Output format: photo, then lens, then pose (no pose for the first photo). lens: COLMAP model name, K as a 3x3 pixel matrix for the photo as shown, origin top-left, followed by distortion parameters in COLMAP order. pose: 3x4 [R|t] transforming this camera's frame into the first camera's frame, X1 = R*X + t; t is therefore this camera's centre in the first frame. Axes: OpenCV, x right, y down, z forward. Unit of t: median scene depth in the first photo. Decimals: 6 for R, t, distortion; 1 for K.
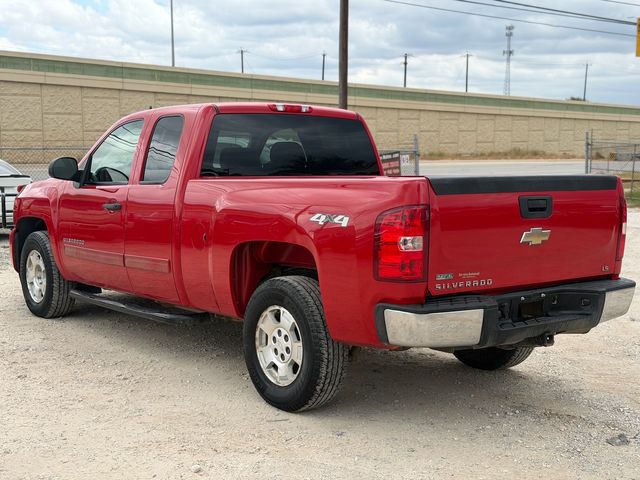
lens RADIAL K [[877.1, 0, 320.0], [0, 877.1, 240.0], [0, 0, 1]] dist [0.046292, 0.005669]
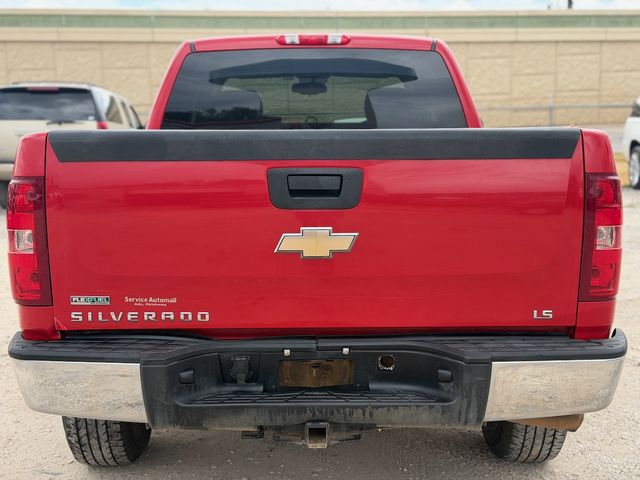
lens RADIAL K [[877.1, 0, 320.0], [0, 877.1, 240.0], [0, 0, 1]] dist [0.046292, 0.005669]
pose [[0.779238, 0.065301, -0.623318, 0.519802], [-0.038696, 0.997673, 0.056144, -0.032231], [0.625533, -0.019630, 0.779951, 0.512250]]
